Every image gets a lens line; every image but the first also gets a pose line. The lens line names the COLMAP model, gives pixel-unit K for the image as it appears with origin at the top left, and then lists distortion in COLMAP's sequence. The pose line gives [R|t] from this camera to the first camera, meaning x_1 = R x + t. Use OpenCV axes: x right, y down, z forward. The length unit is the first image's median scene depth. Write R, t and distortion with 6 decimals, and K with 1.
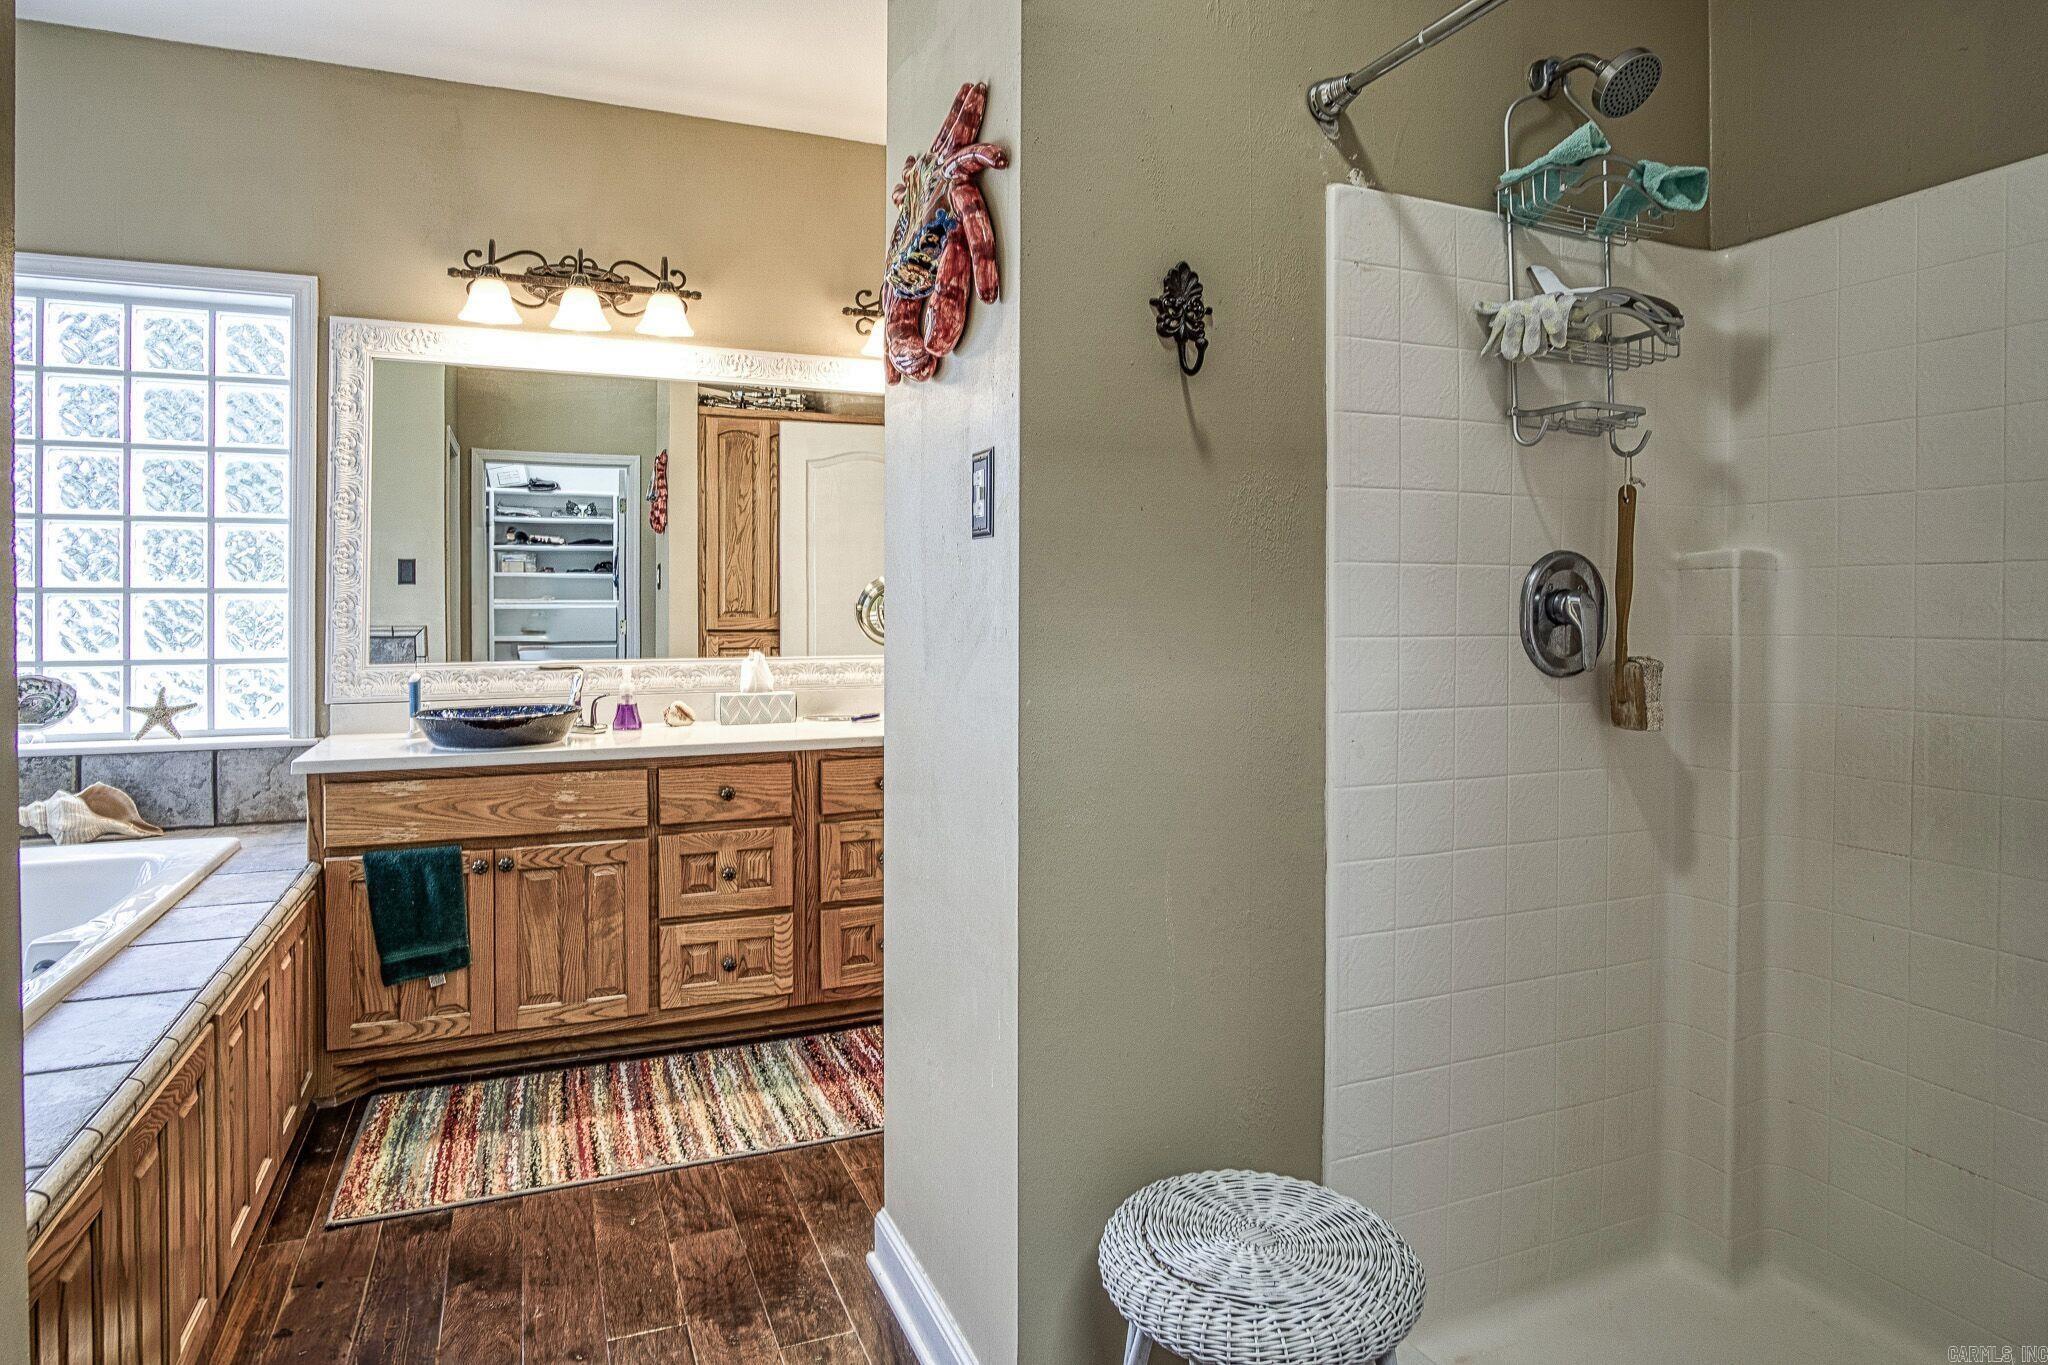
lens RADIAL K [[1021.1, 0, 1023.0], [0, 1021.1, 619.7], [0, 0, 1]] dist [-0.034065, 0.006563]
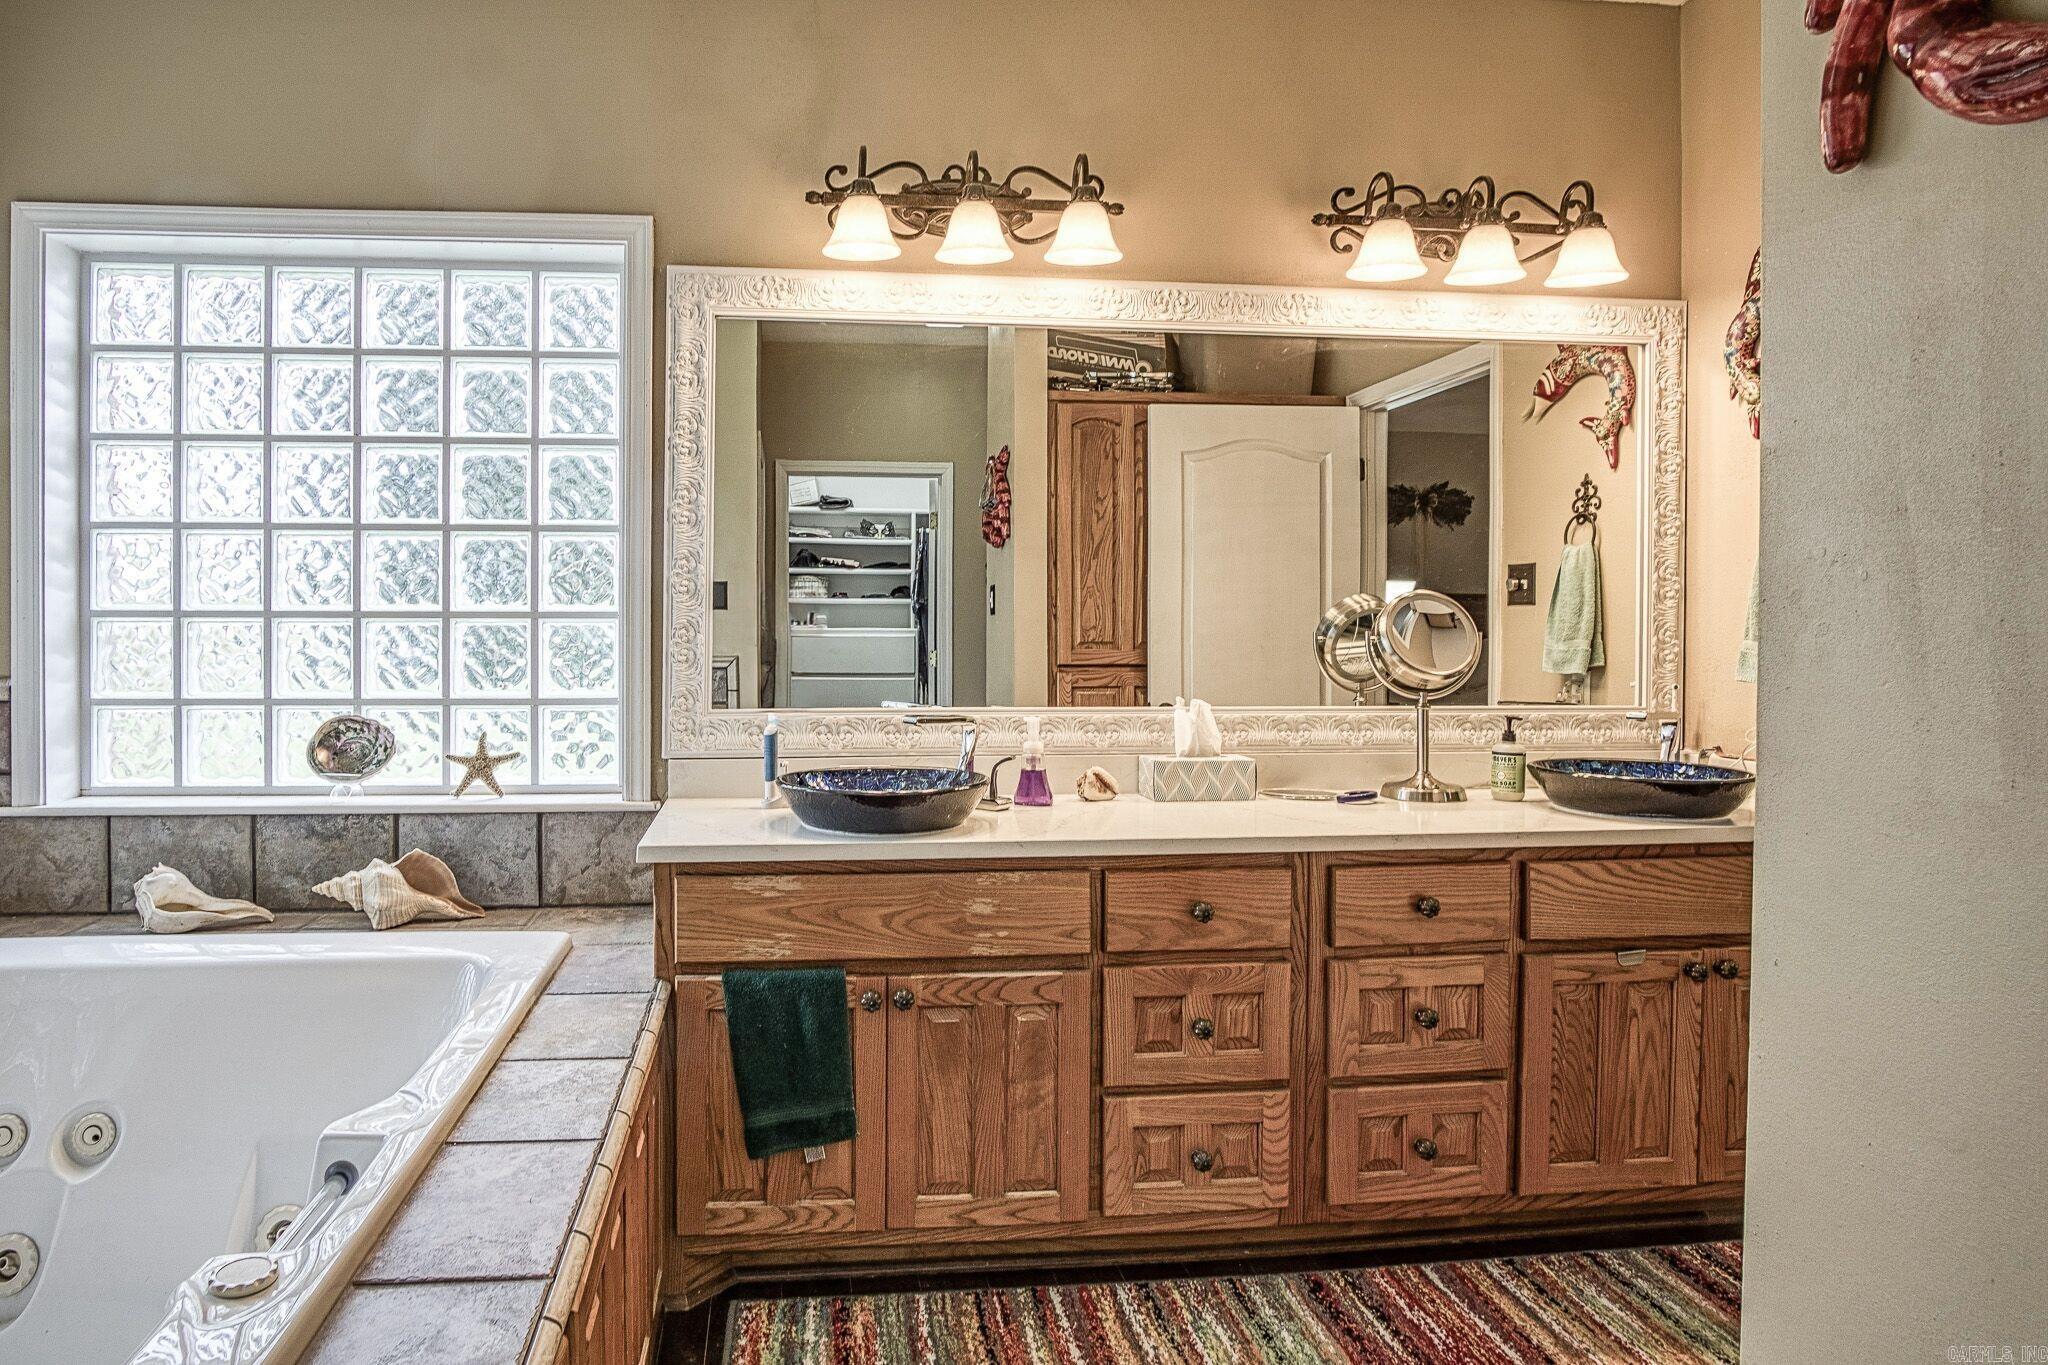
lens RADIAL K [[1122.6, 0, 1027.4], [0, 1122.6, 666.7], [0, 0, 1]] dist [-0.030615, 0.001316]
pose [[0.968171, 0.010187, -0.250082, -0.198604], [-0.006641, 0.999865, 0.015019, -0.003353], [0.250202, -0.012880, 0.968108, 0.224427]]
